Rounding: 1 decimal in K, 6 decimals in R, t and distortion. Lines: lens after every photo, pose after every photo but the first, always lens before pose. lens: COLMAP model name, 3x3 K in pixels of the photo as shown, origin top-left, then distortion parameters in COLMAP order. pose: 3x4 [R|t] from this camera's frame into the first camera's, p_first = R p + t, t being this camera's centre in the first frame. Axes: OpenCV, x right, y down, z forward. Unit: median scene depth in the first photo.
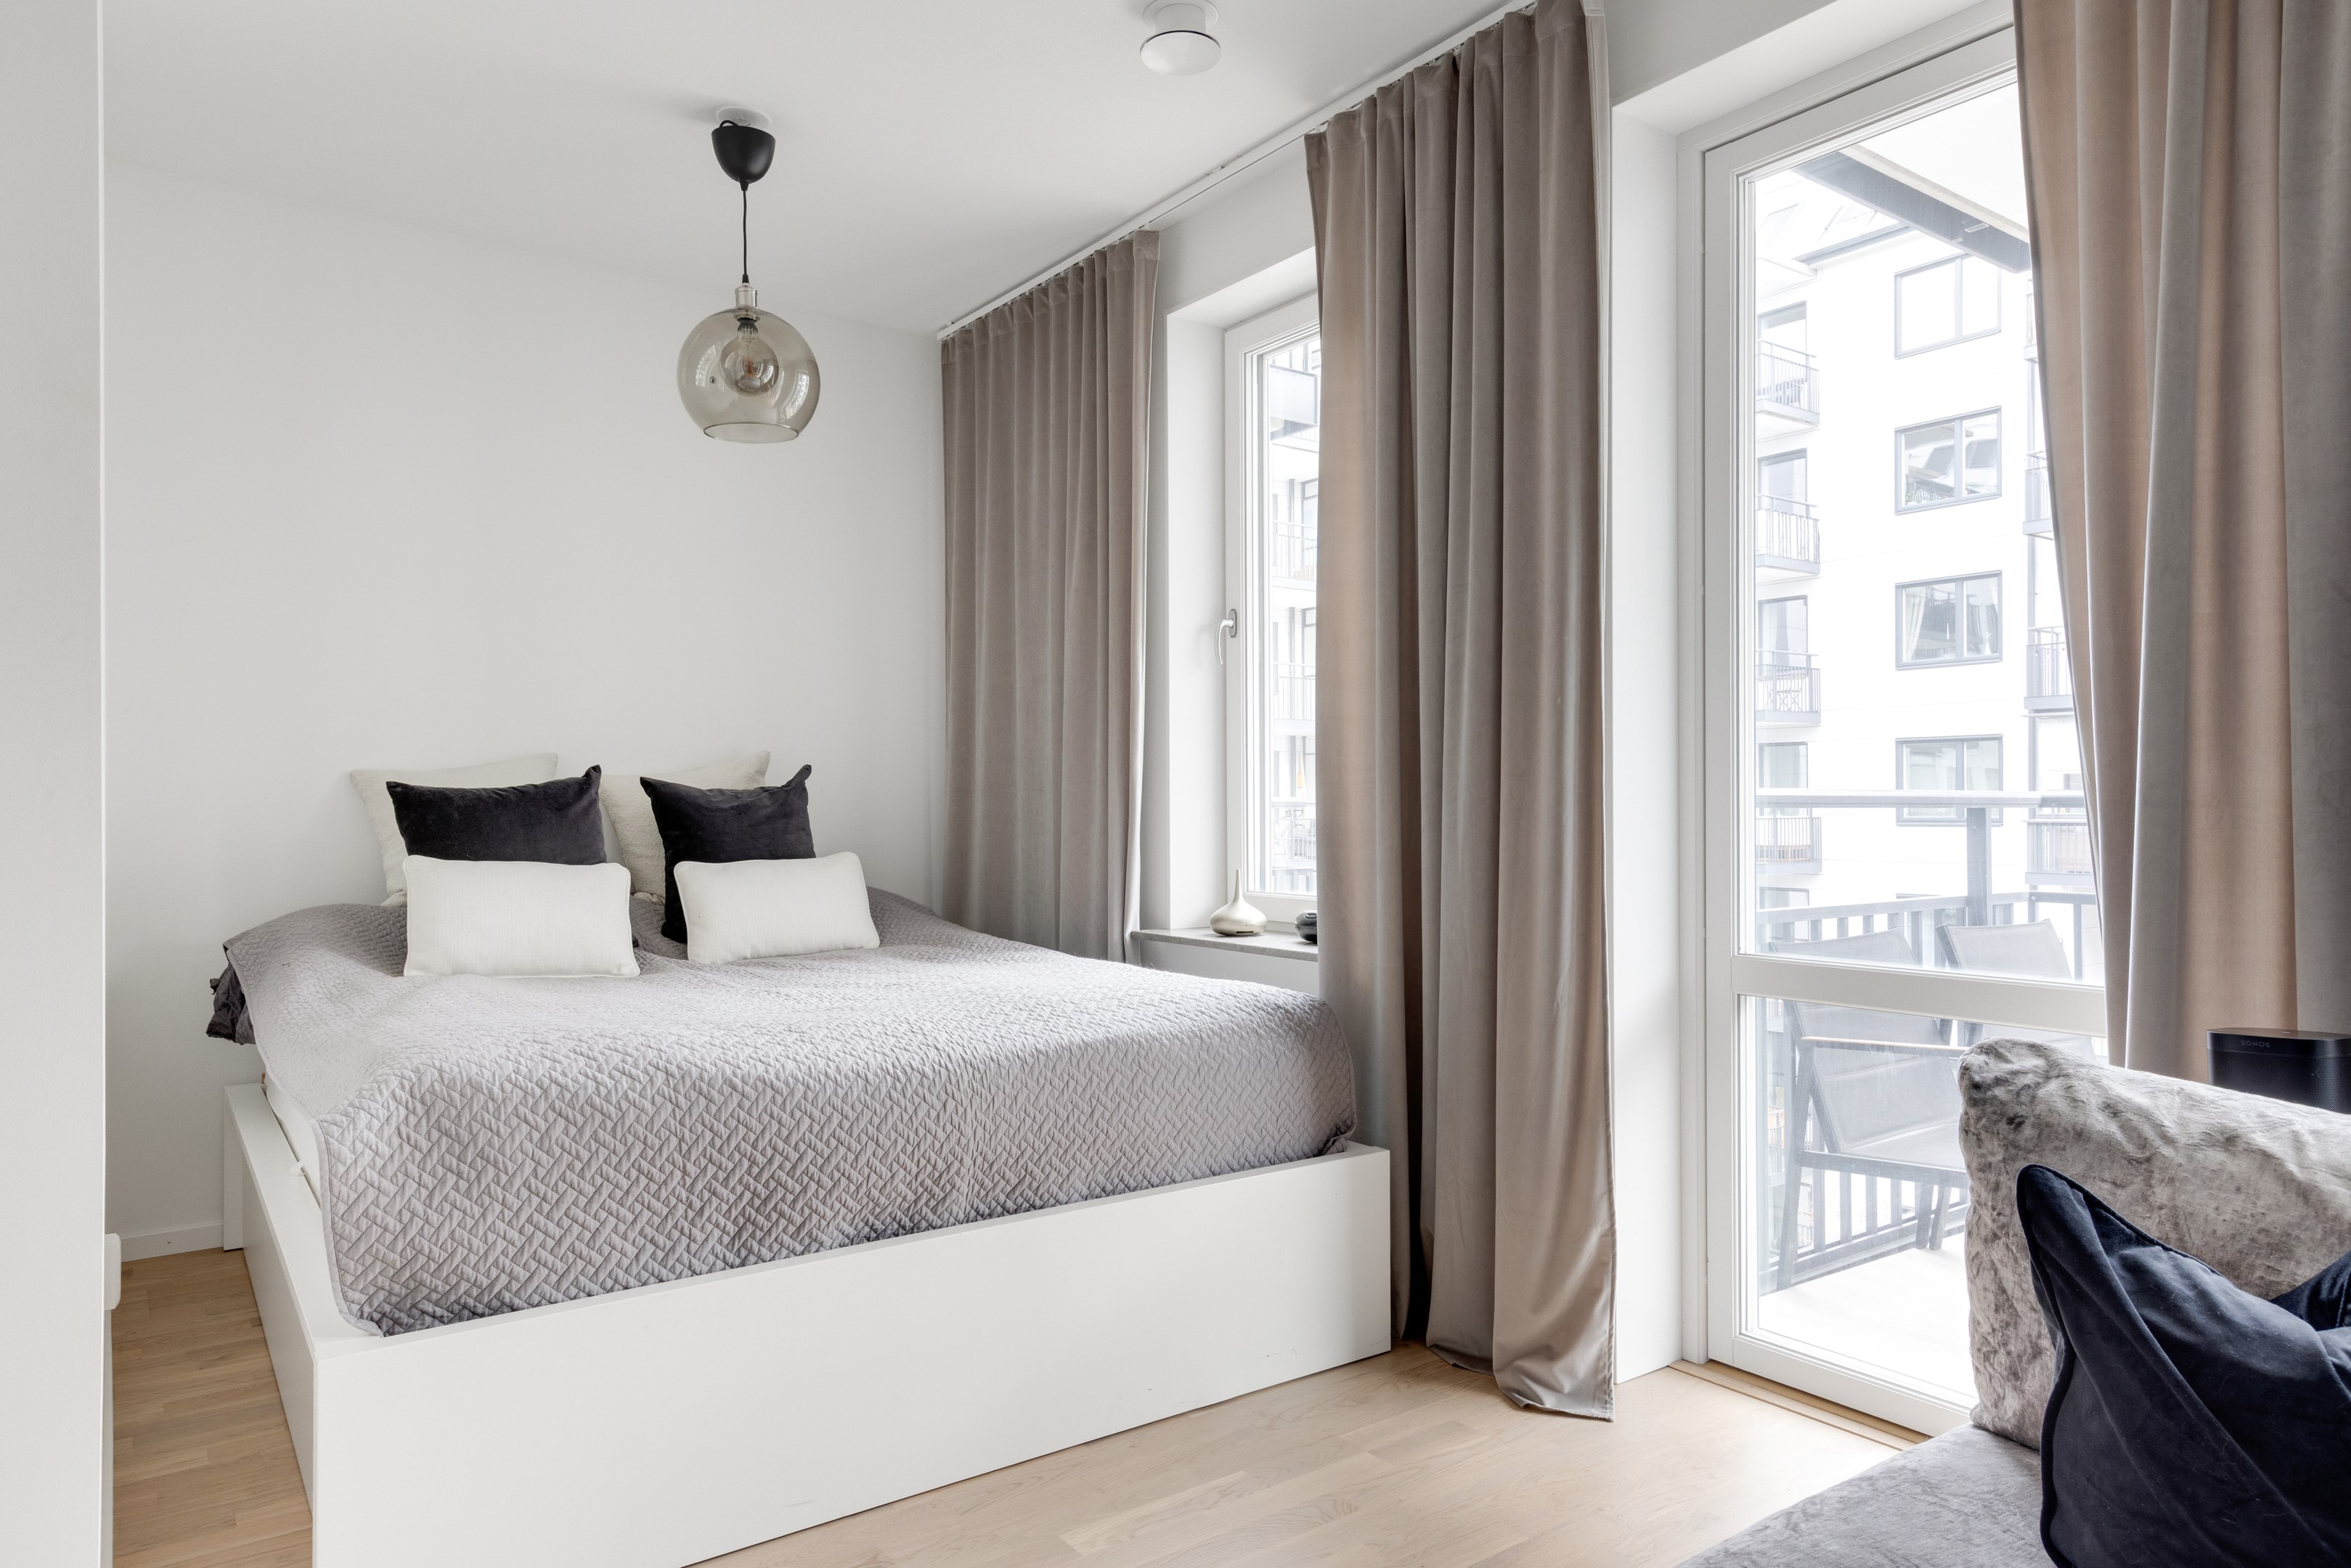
lens RADIAL K [[1445.4, 0, 1175.5], [0, 1445.4, 784.0], [0, 0, 1]] dist [0.019190, -0.000036]
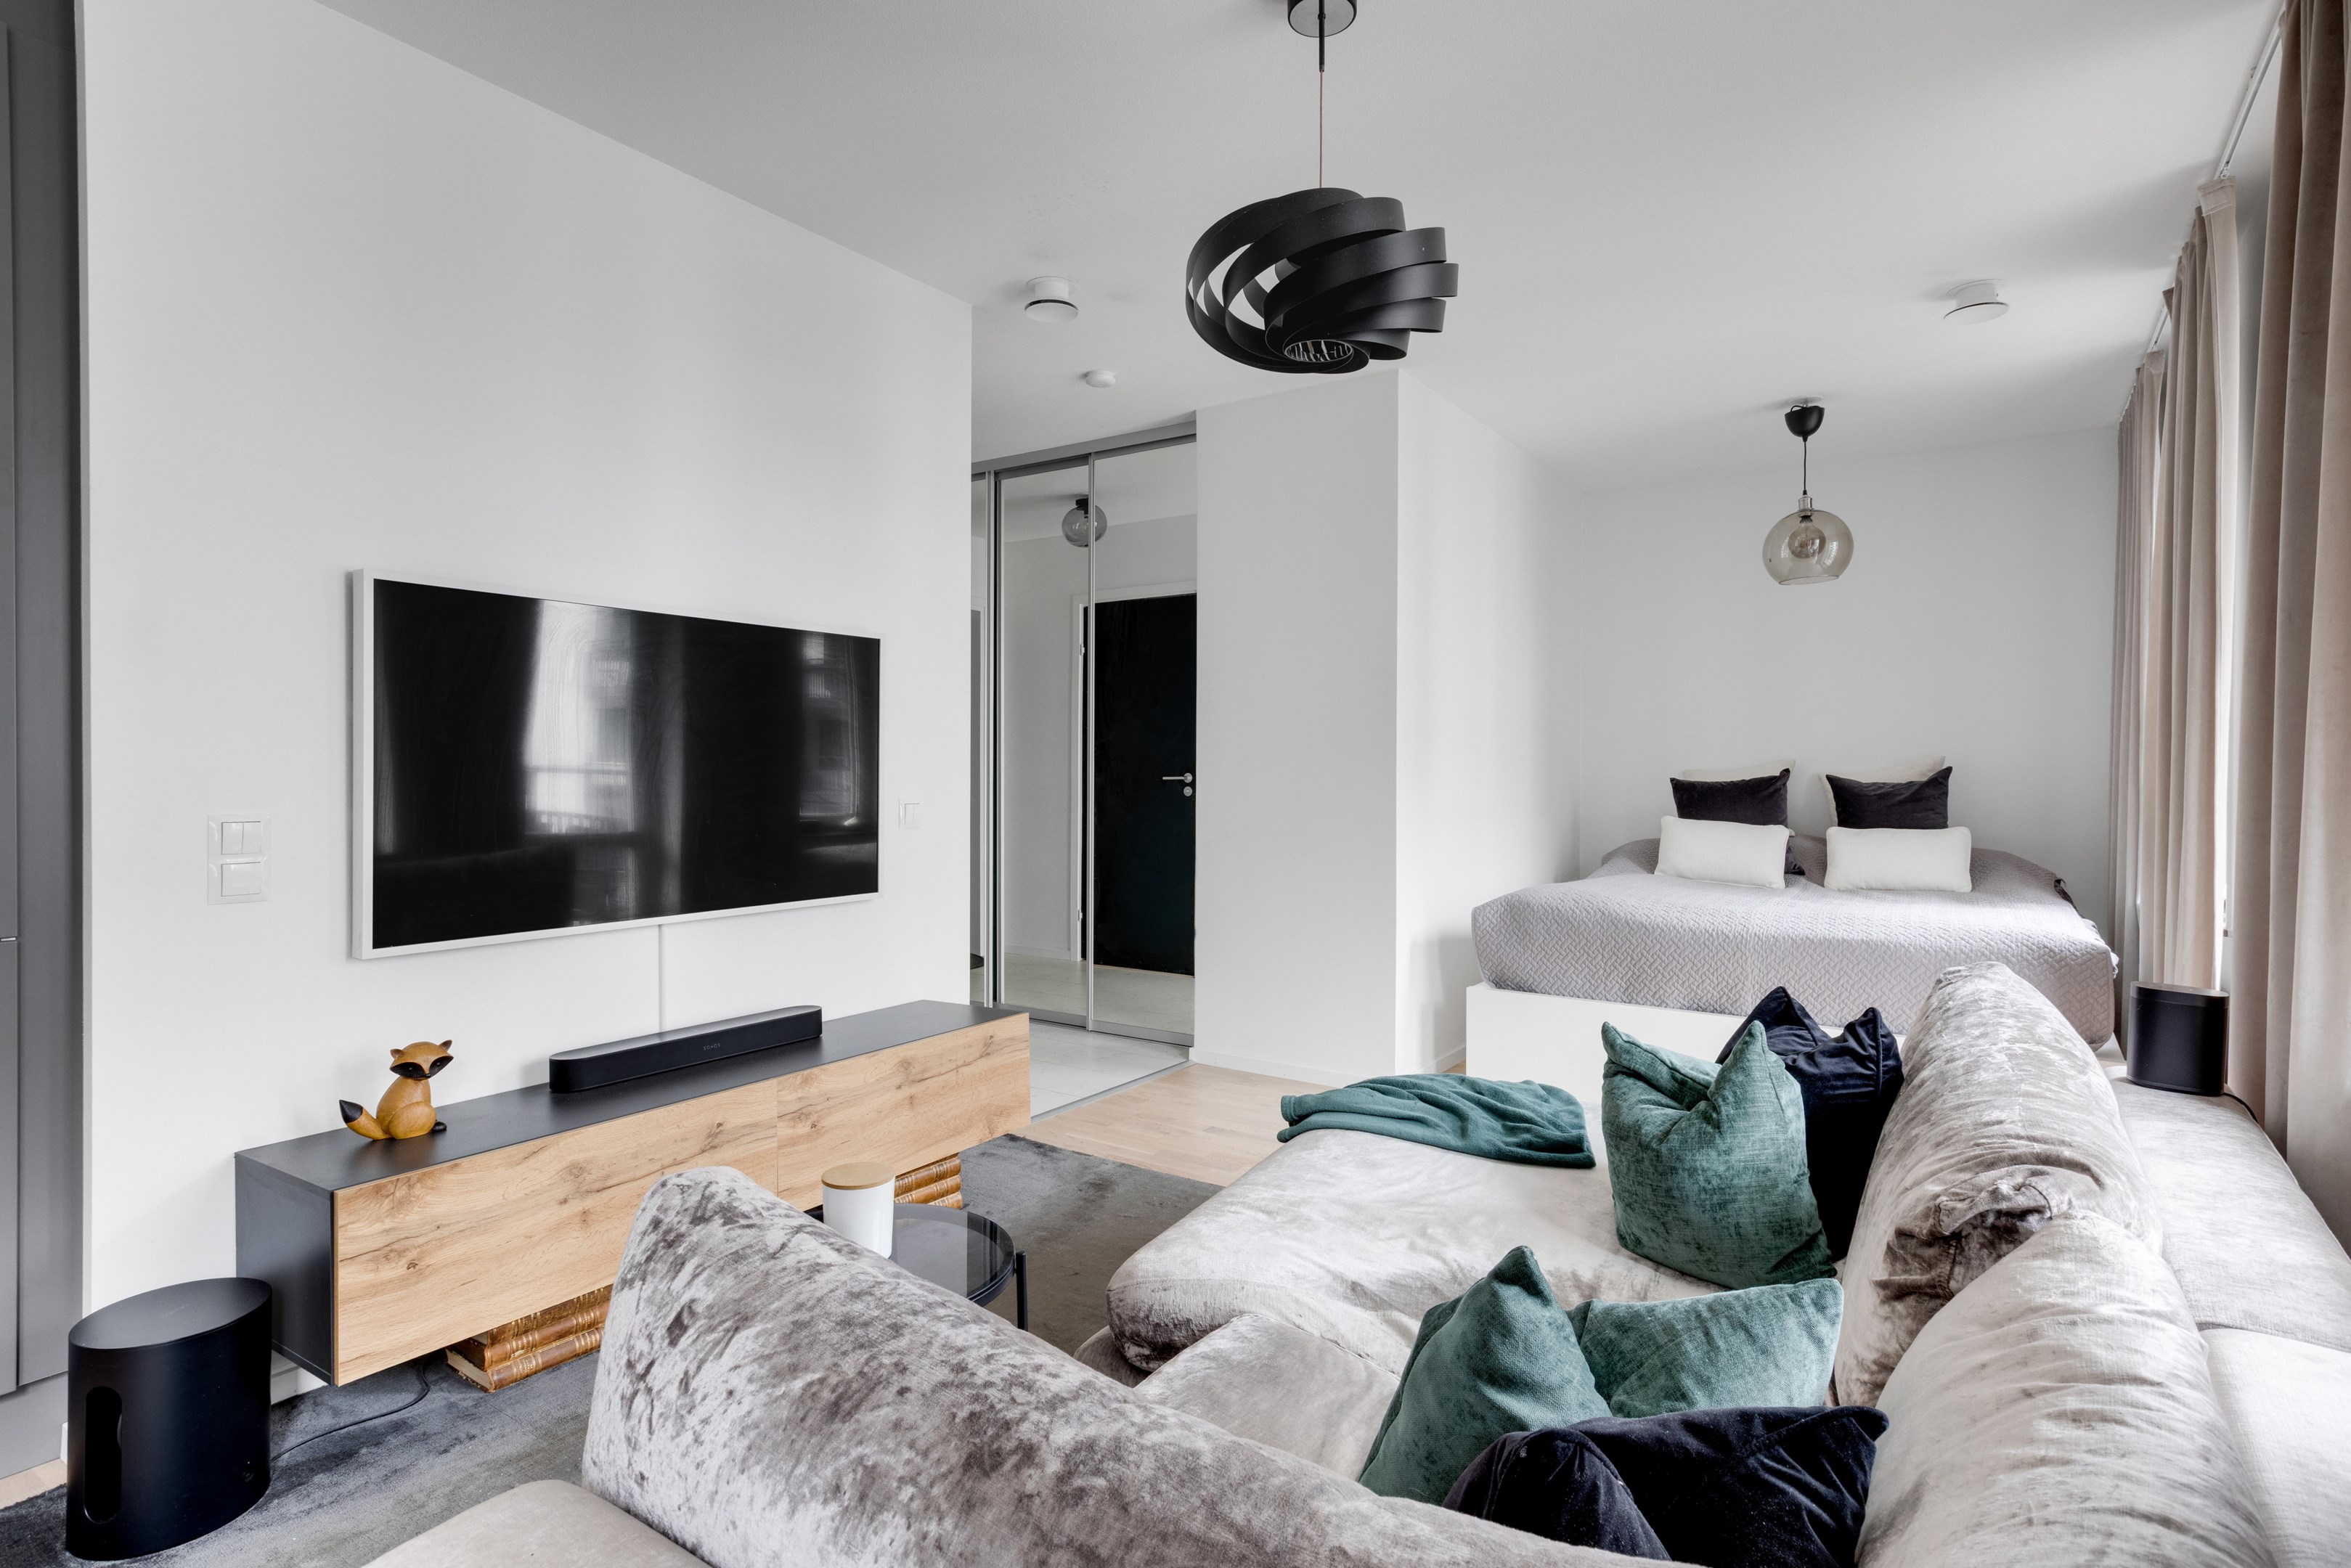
lens RADIAL K [[1188.4, 0, 1175.5], [0, 1188.4, 784.0], [0, 0, 1]] dist [-0.000604, -0.000041]
pose [[0.344554, 0.014864, -0.938649, 0.697661], [0.009836, 0.999763, 0.019442, -0.029933], [0.938715, -0.015931, 0.344326, -0.181567]]
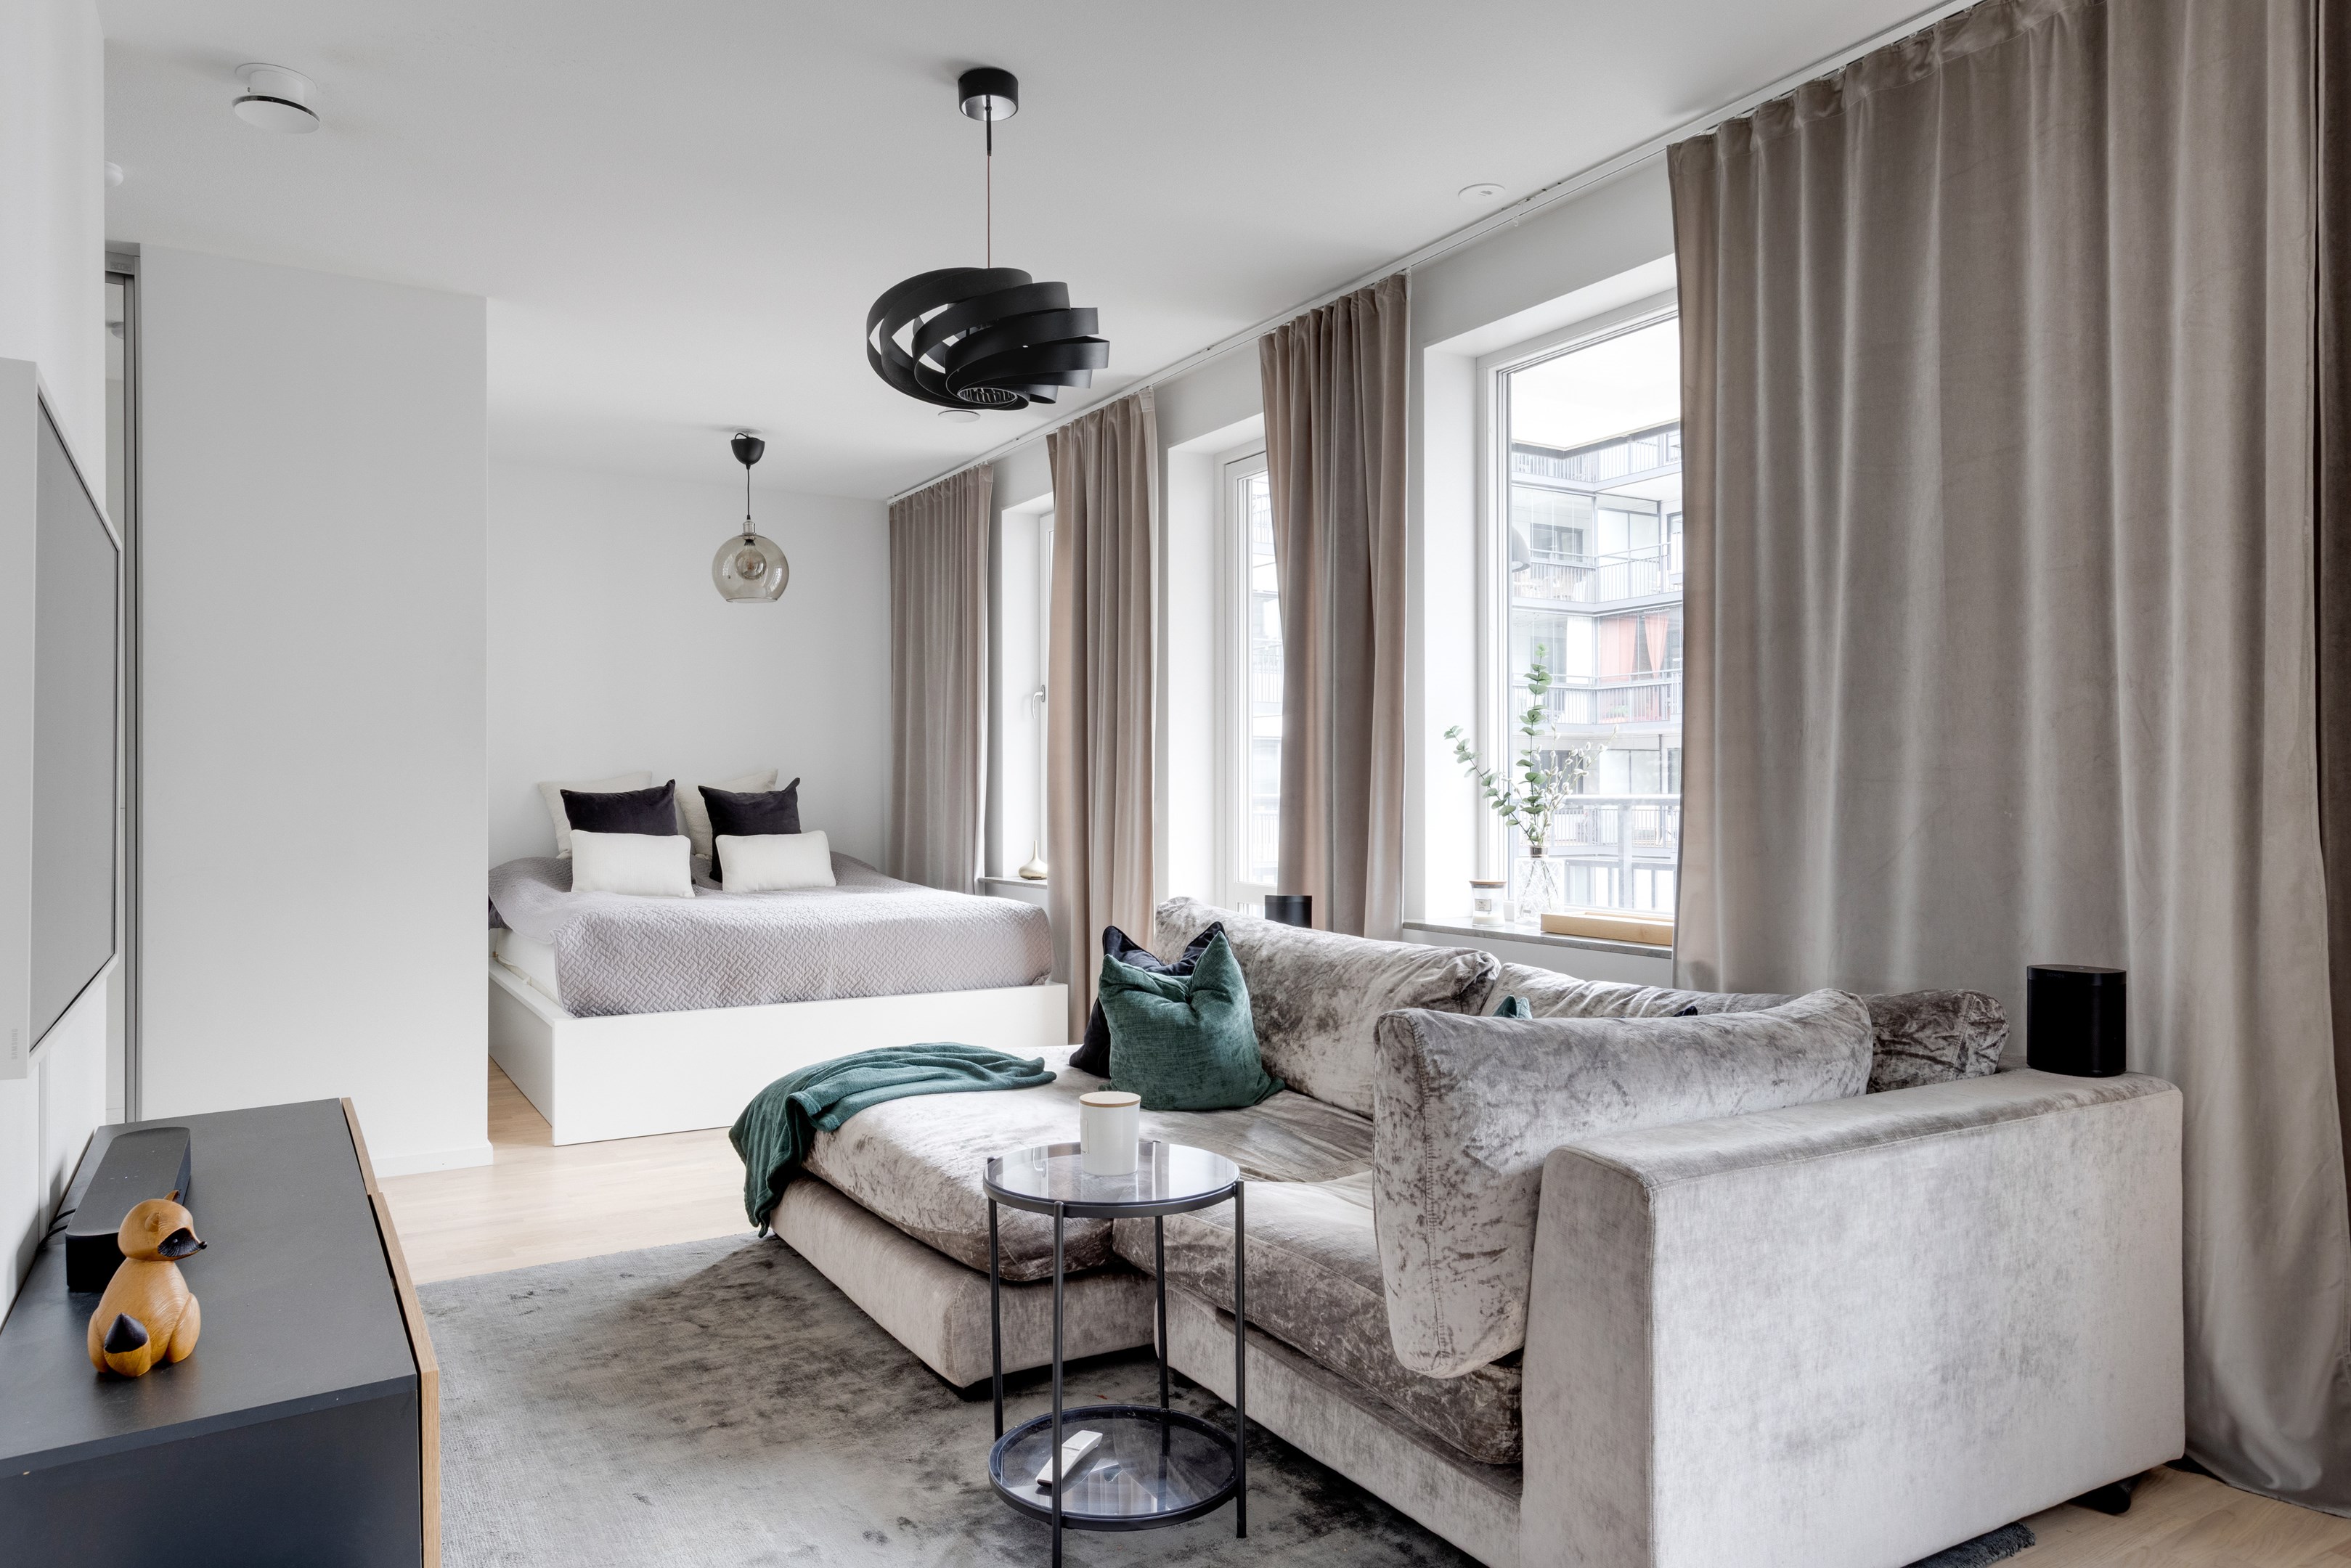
lens RADIAL K [[1503.4, 0, 1124.2], [0, 1503.4, 761.4], [0, 0, 1]] dist [0.024735, 0.000345]
pose [[0.994065, -0.002230, -0.108766, 0.342992], [0.001115, 0.999946, -0.010316, -0.015449], [0.108783, 0.010134, 0.994014, -0.754945]]
